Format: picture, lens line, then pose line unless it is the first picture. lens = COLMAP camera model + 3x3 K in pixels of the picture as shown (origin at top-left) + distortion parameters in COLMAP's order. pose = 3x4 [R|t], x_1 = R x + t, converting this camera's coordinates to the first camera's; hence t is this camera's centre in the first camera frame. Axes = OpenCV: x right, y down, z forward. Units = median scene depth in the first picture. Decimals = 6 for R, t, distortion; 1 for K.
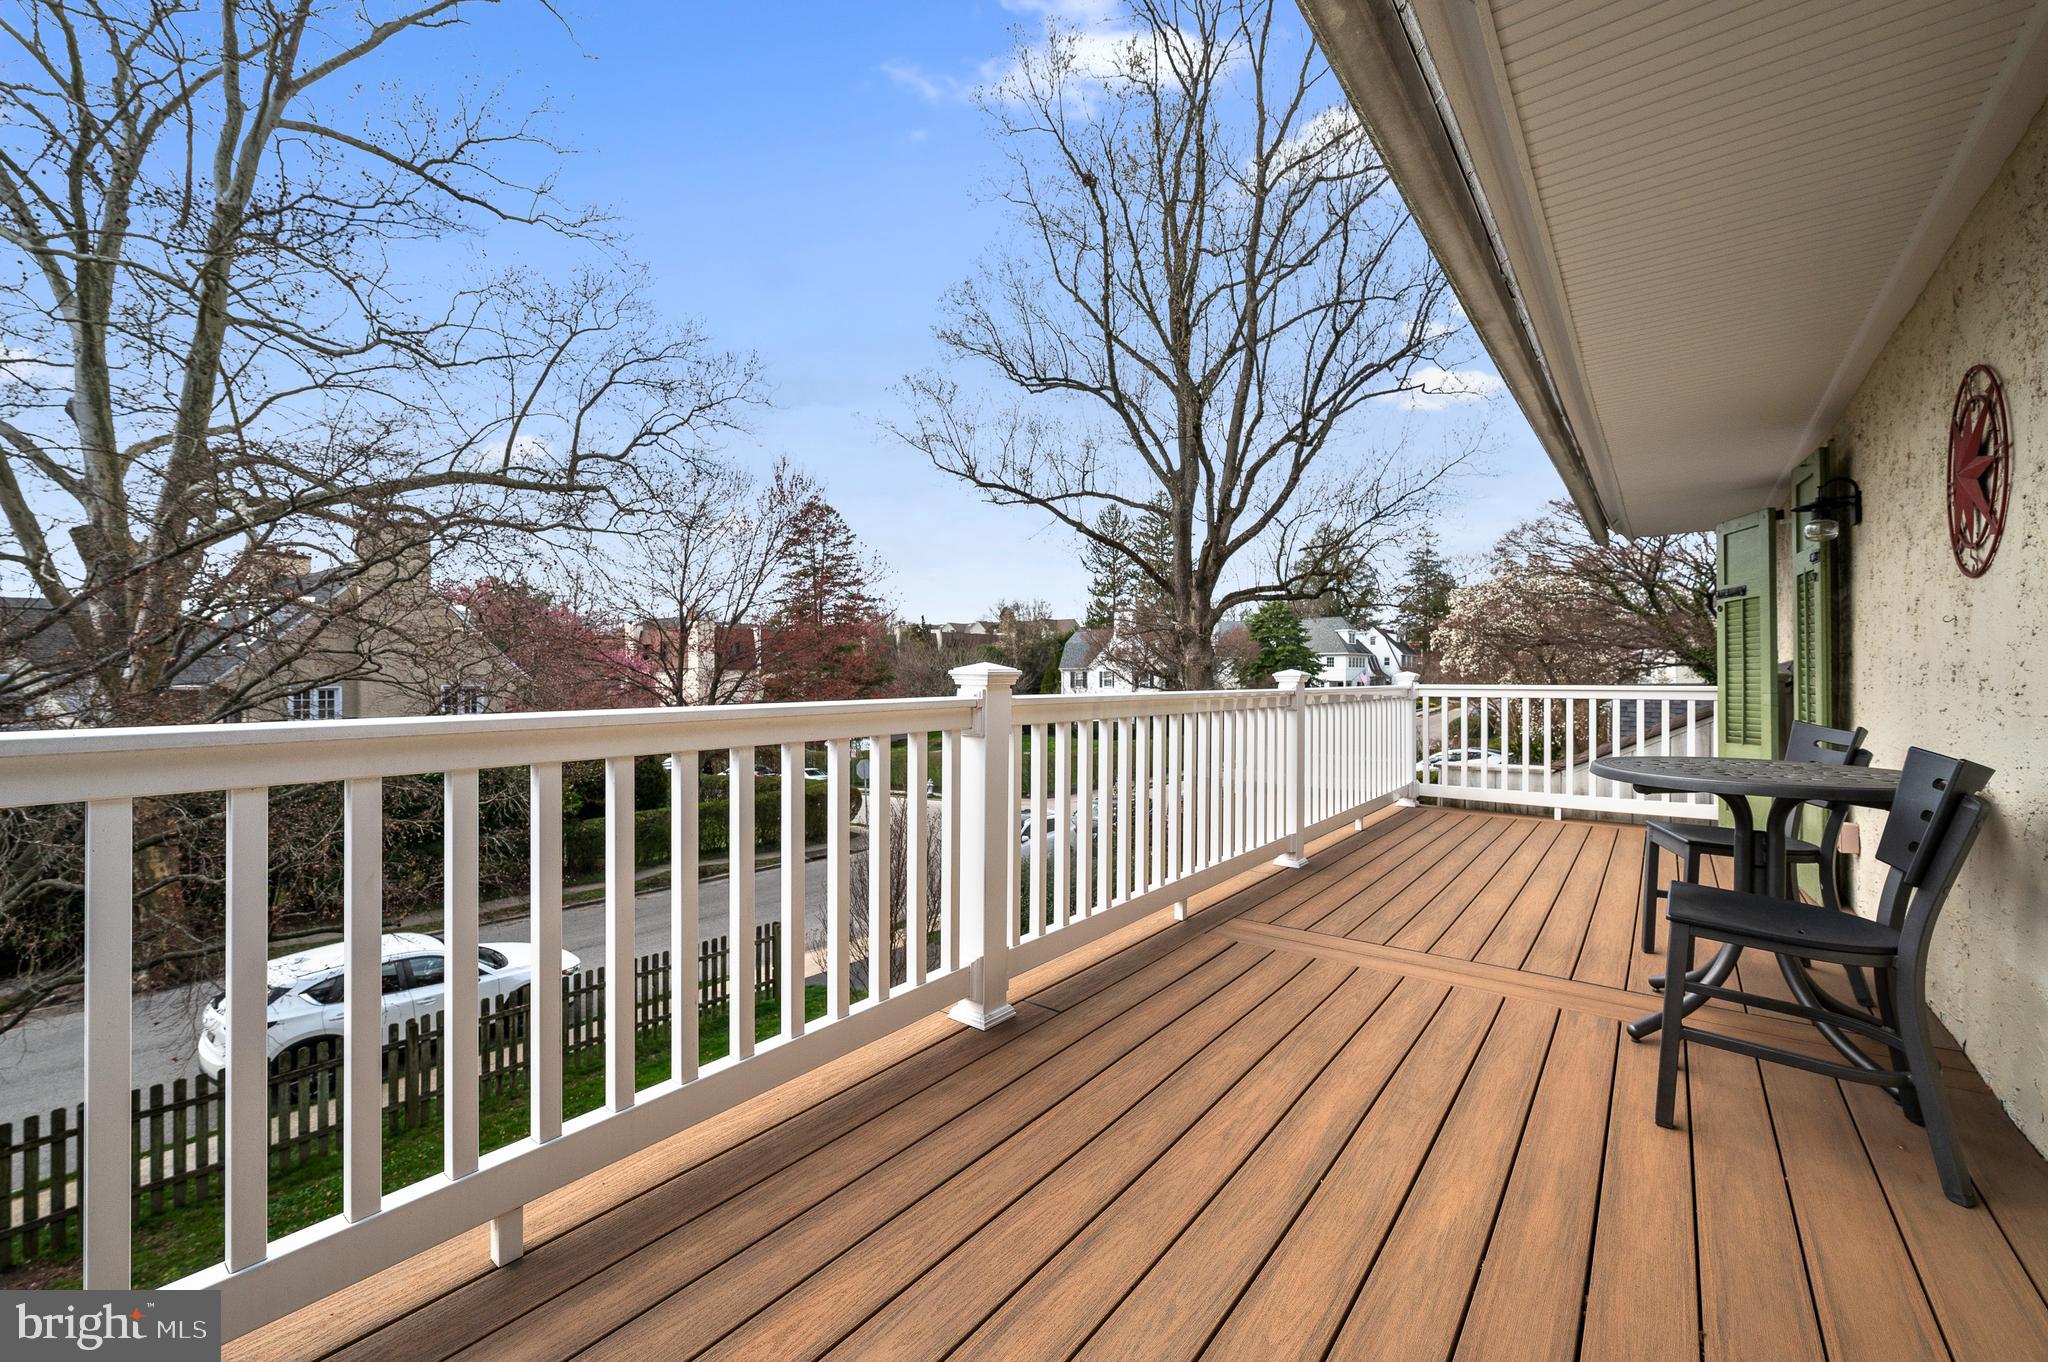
lens RADIAL K [[828.3, 0, 1013.3], [0, 828.3, 674.4], [0, 0, 1]] dist [-0.000850, -0.000544]
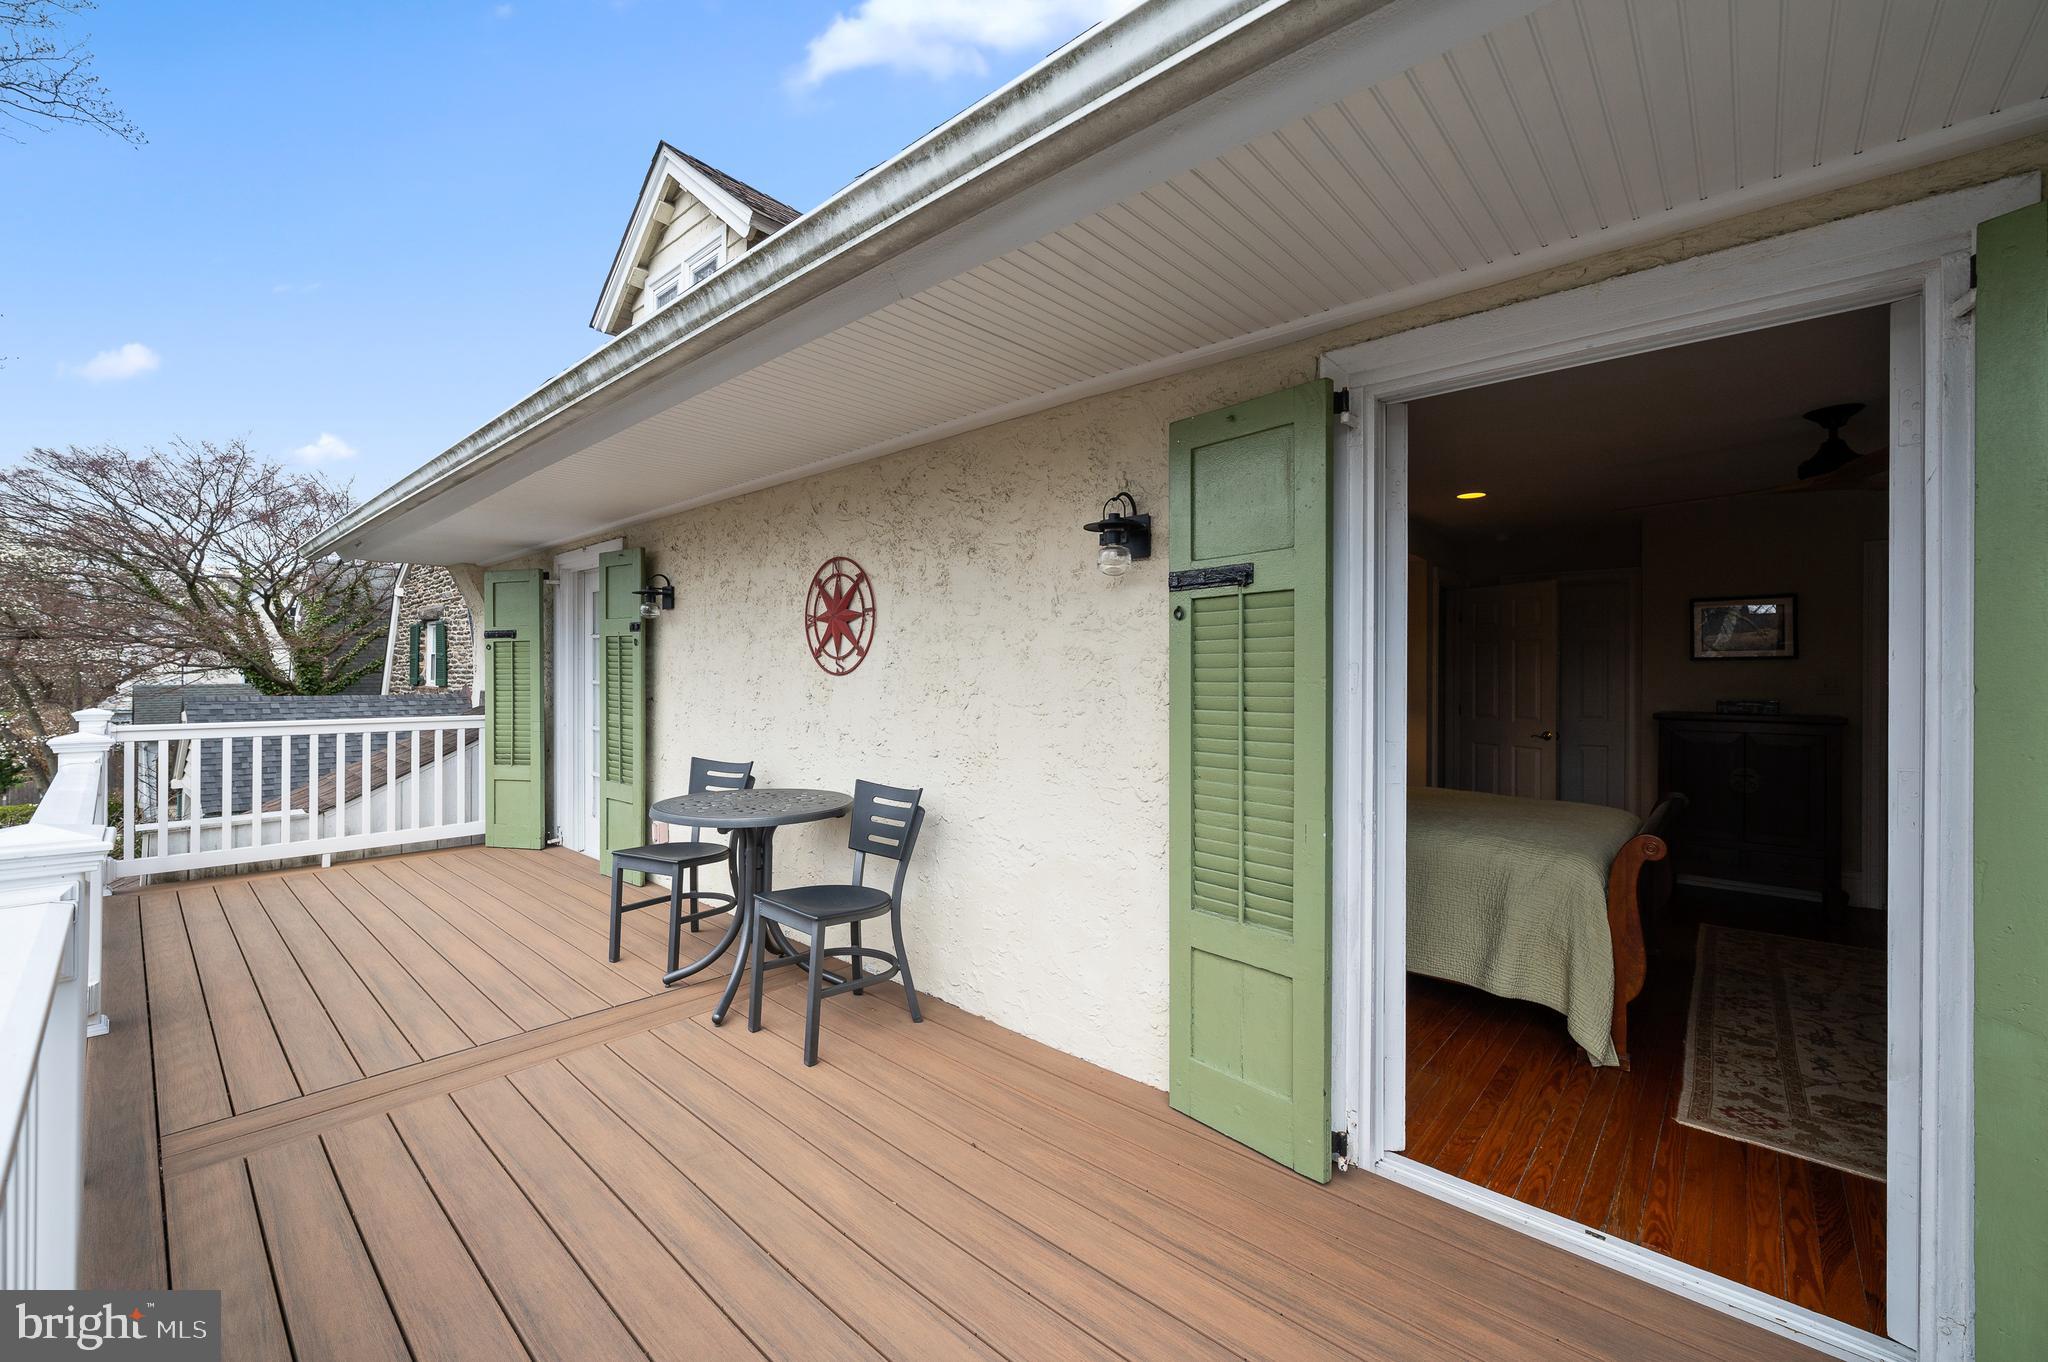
lens RADIAL K [[828.3, 0, 1028.2], [0, 828.3, 671.0], [0, 0, 1]] dist [-0.000850, -0.000544]
pose [[0.058232, 0.001218, 0.998302, -0.224919], [-0.008831, 0.999961, -0.000705, -0.050882], [-0.998264, -0.008775, 0.058240, 0.191087]]
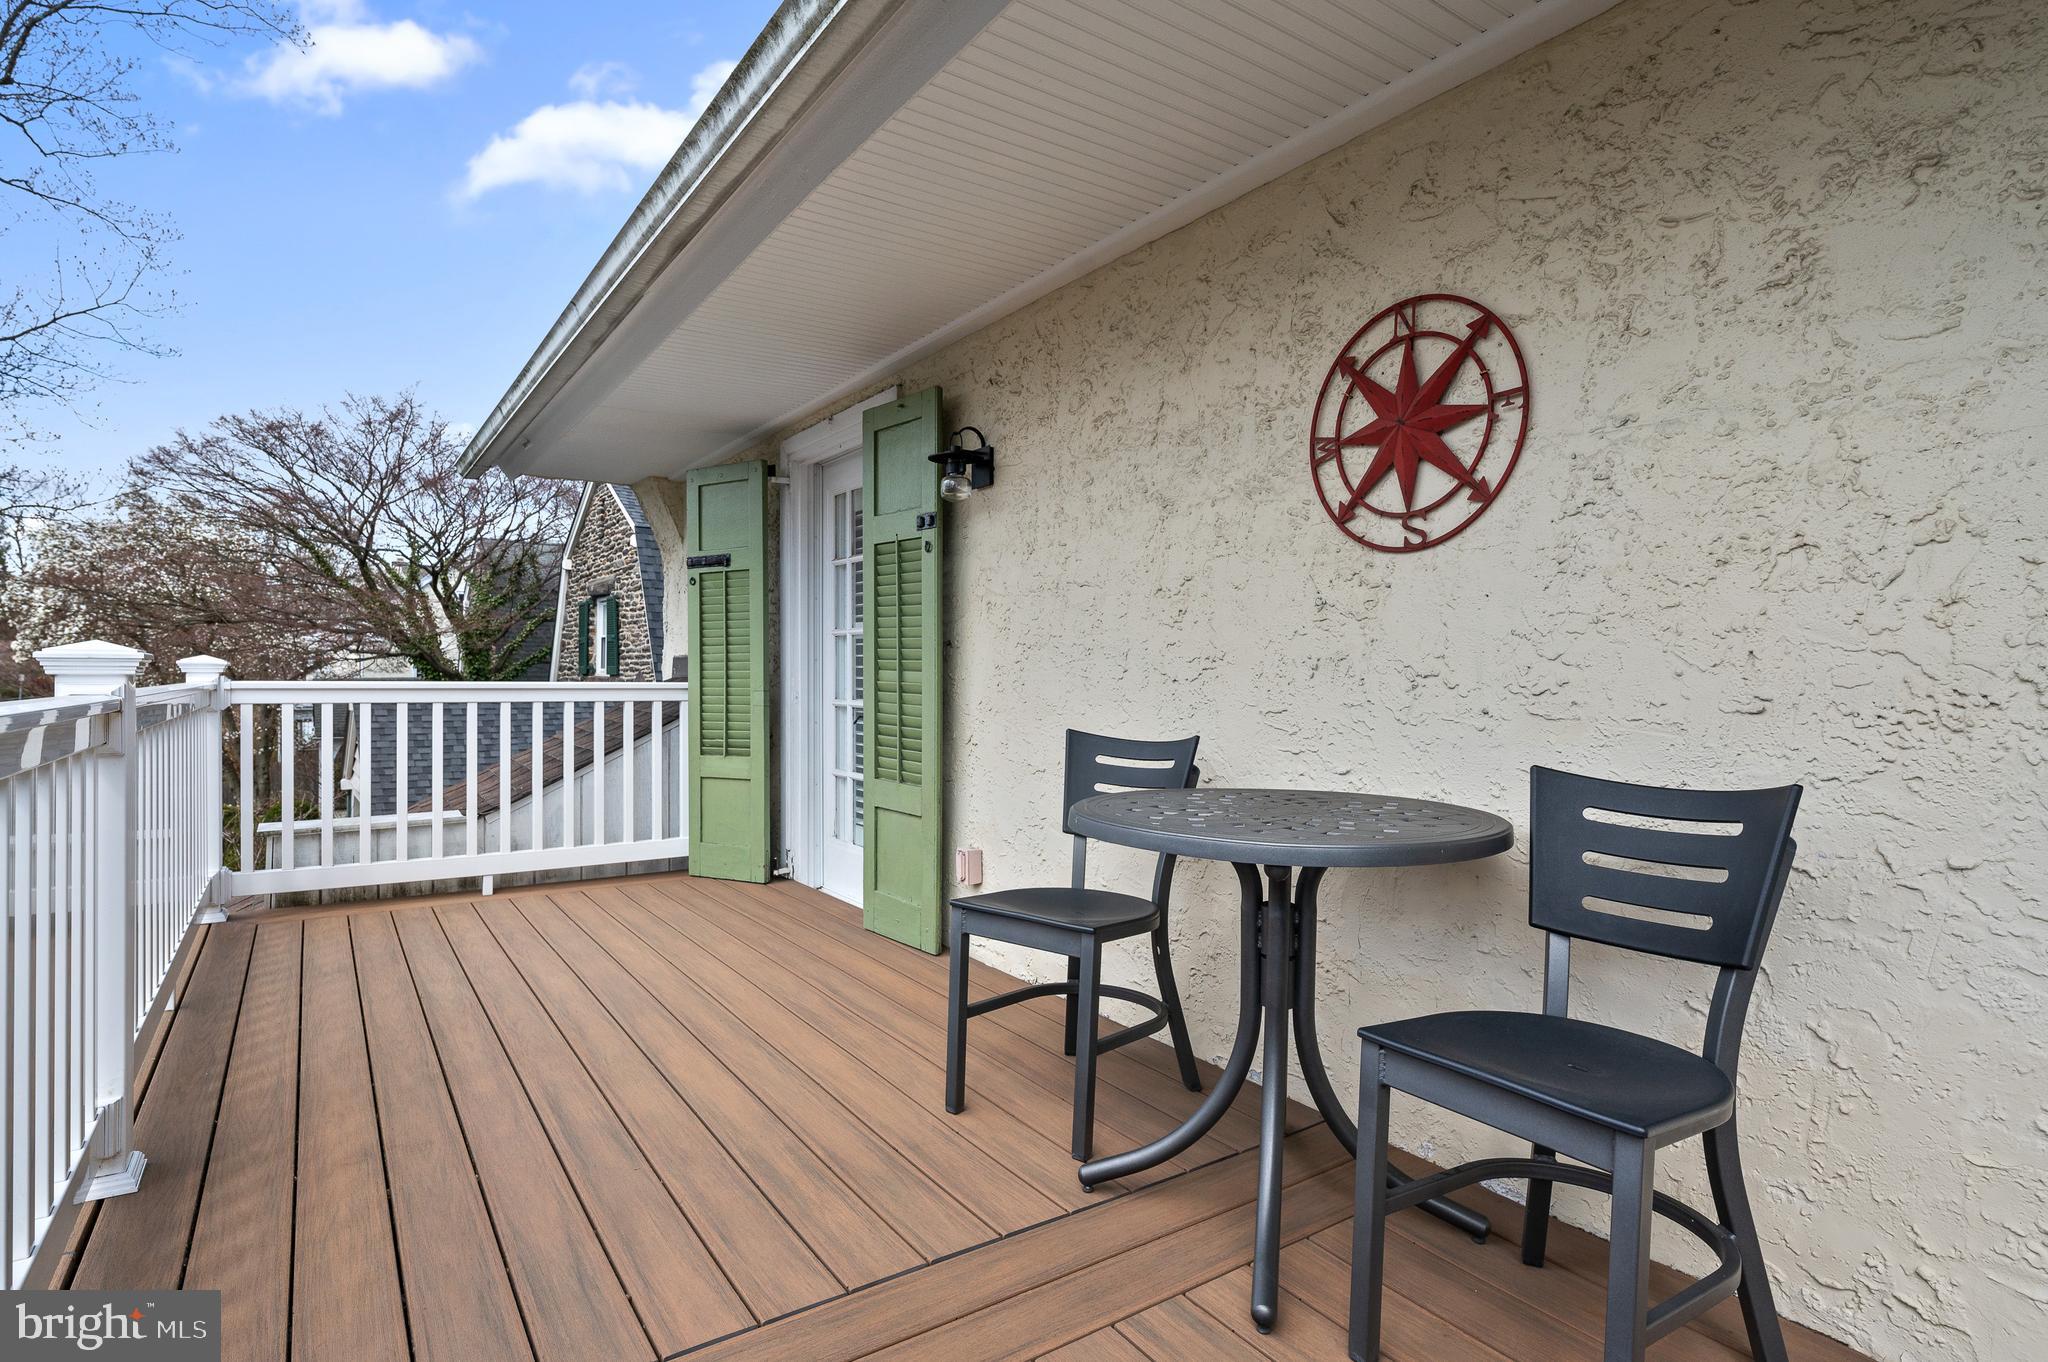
lens RADIAL K [[1037.9, 0, 1023.2], [0, 1037.9, 683.9], [0, 0, 1]] dist [-0.004628, 0.001809]
pose [[0.286946, -0.005898, 0.957929, 0.020691], [-0.010377, 0.999903, 0.009265, 0.003274], [-0.957891, -0.012599, 0.286857, 0.416165]]
